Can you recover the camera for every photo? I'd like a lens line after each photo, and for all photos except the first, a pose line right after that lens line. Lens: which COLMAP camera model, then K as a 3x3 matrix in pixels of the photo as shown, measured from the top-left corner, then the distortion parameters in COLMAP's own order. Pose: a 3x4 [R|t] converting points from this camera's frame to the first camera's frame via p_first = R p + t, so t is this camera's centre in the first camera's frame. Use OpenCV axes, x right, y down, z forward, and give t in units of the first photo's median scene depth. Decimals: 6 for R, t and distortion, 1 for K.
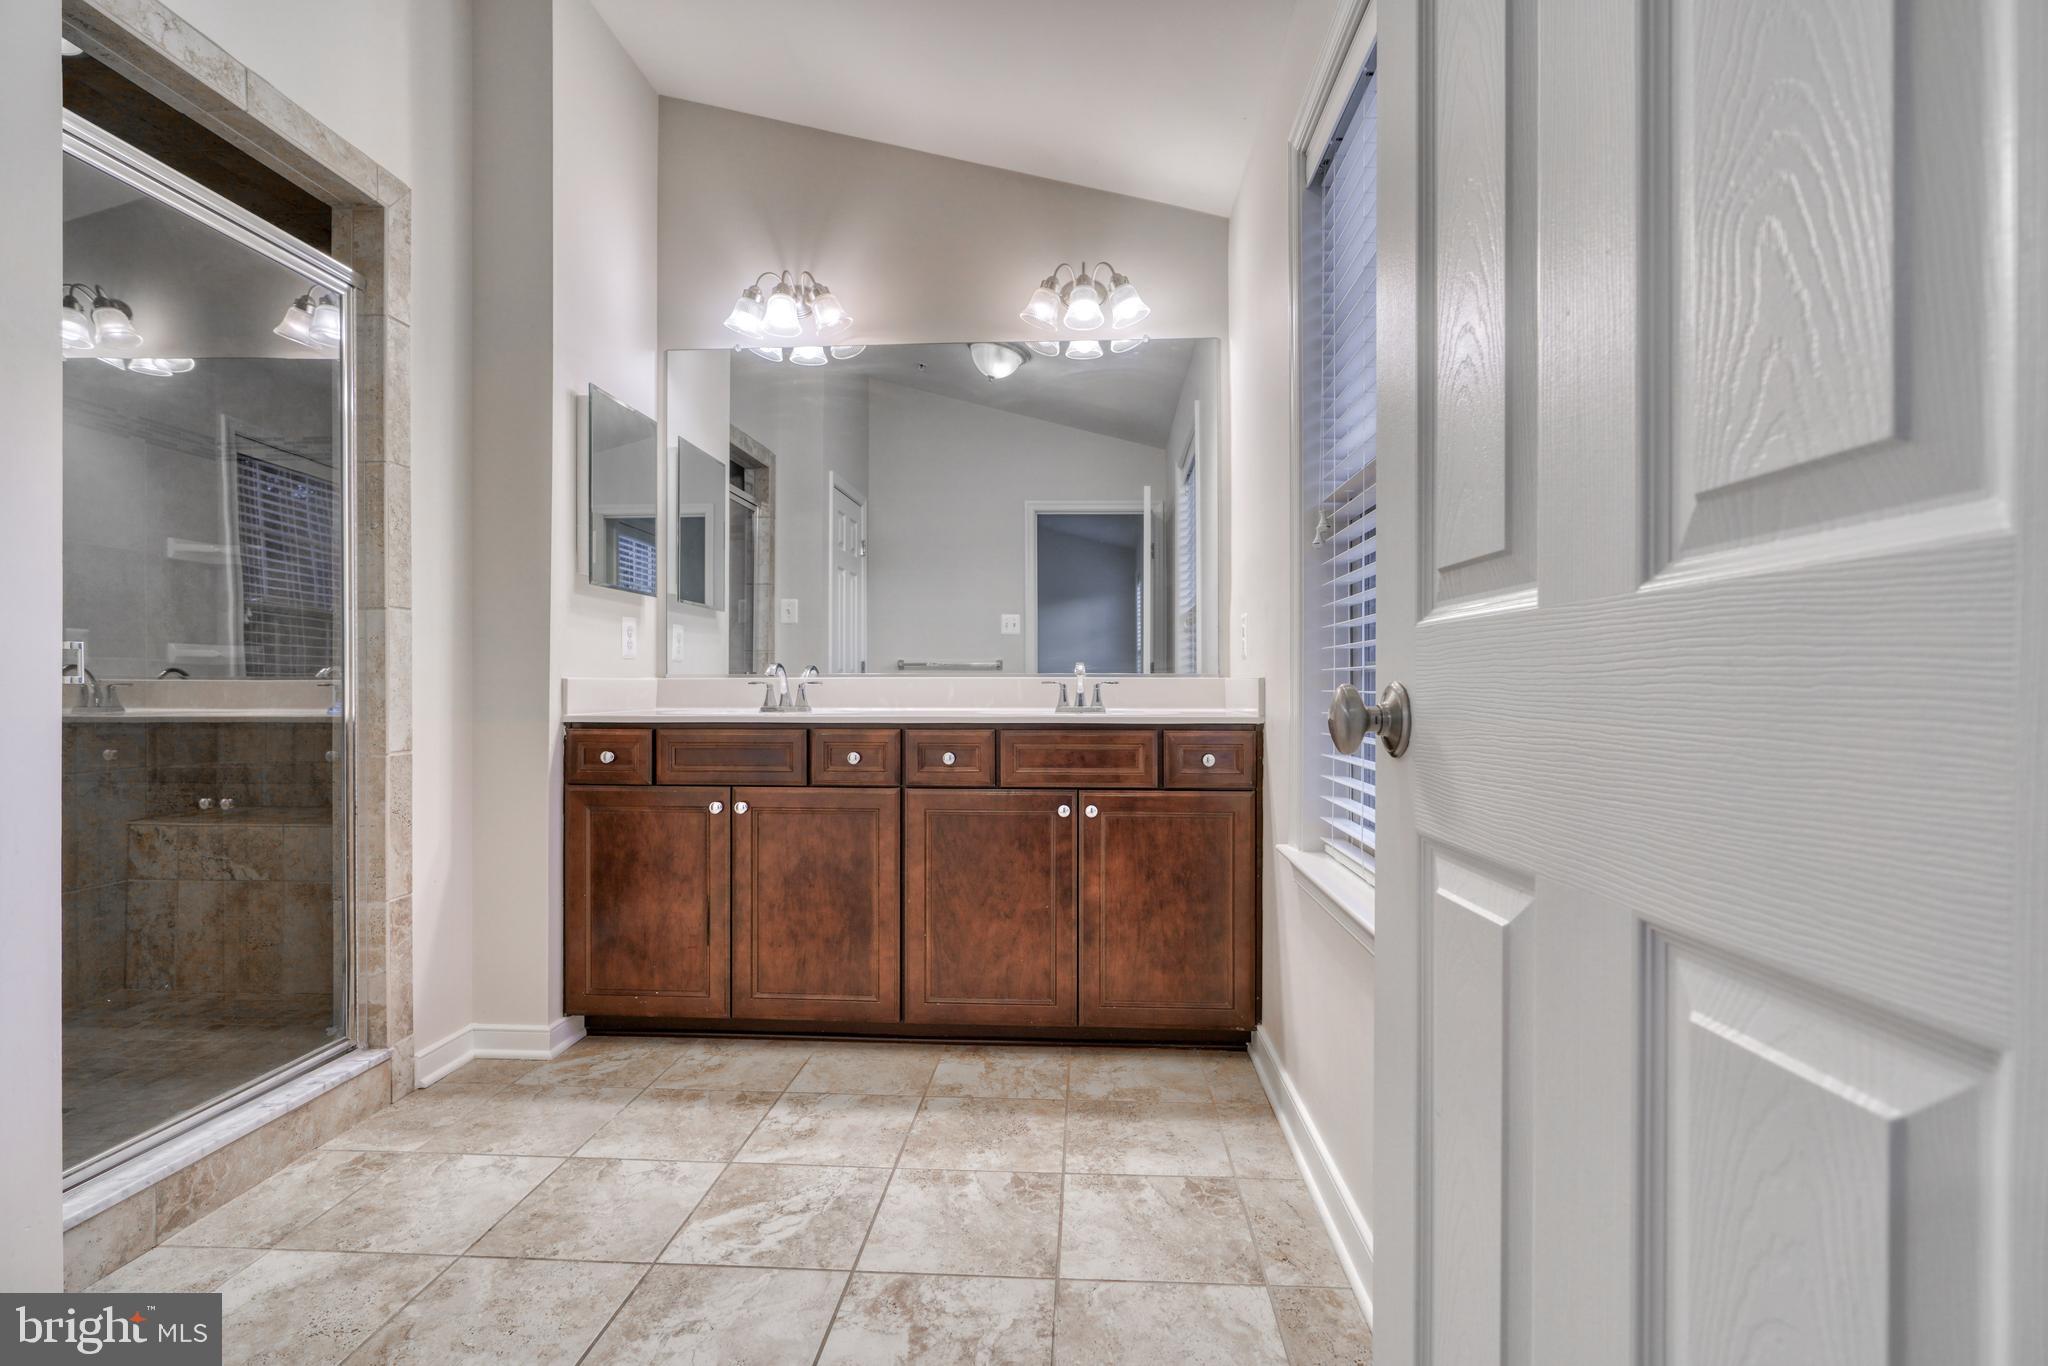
lens RADIAL K [[934.7, 0, 1033.0], [0, 934.7, 687.3], [0, 0, 1]] dist [-0.013320, 0.004604]
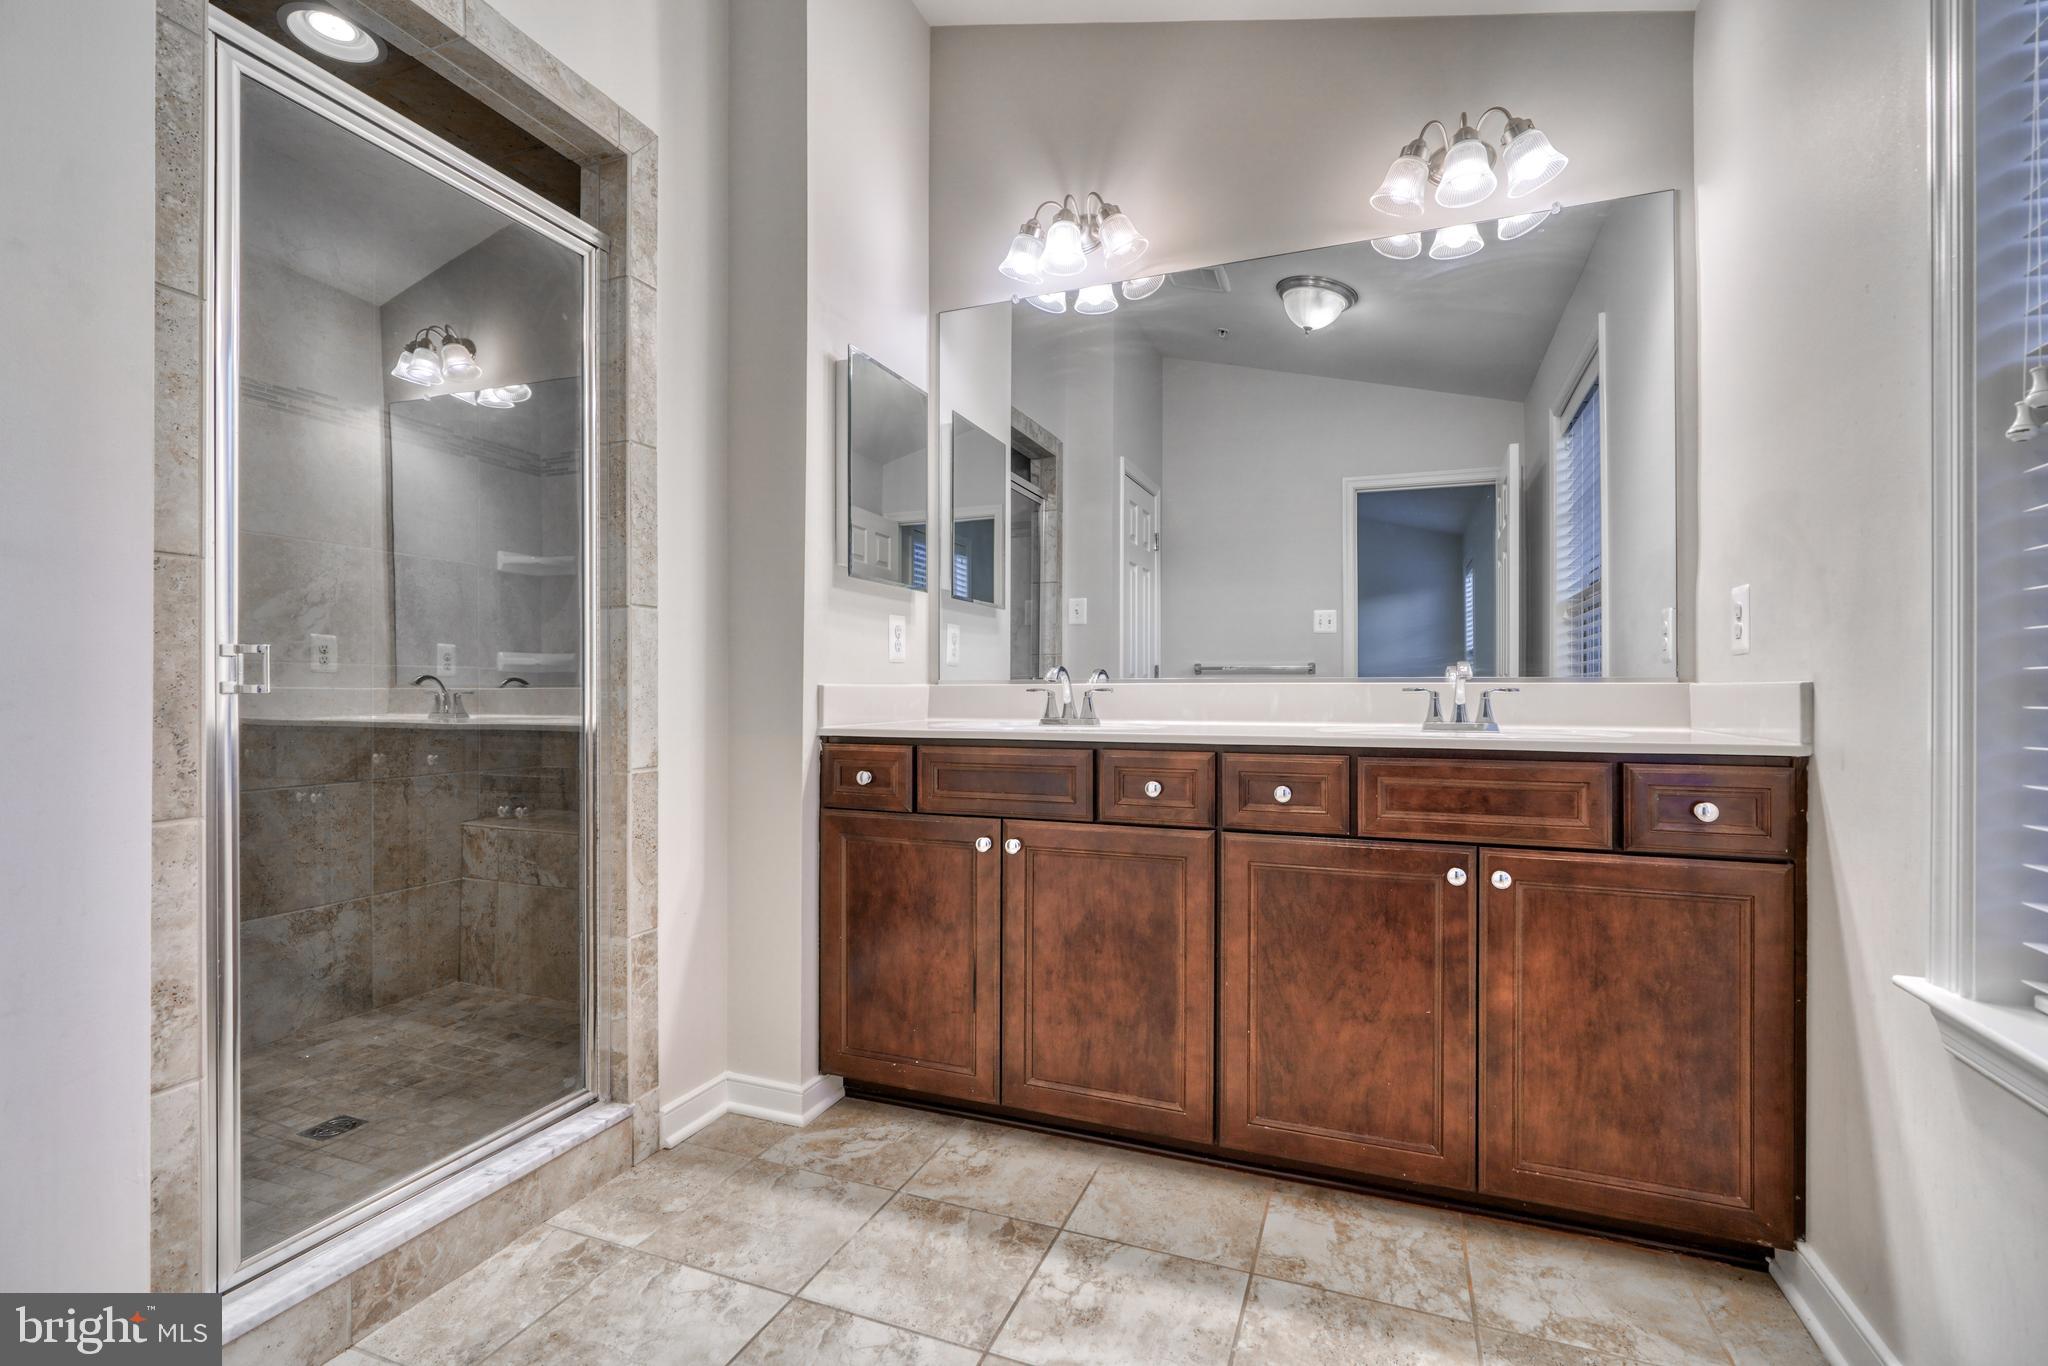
lens RADIAL K [[934.7, 0, 1019.6], [0, 934.7, 693.3], [0, 0, 1]] dist [-0.013320, 0.004604]
pose [[0.949094, 0.000865, -0.314992, -0.055753], [-0.000602, 0.999999, 0.000930, -0.003121], [0.314992, -0.000693, 0.949094, 0.245465]]
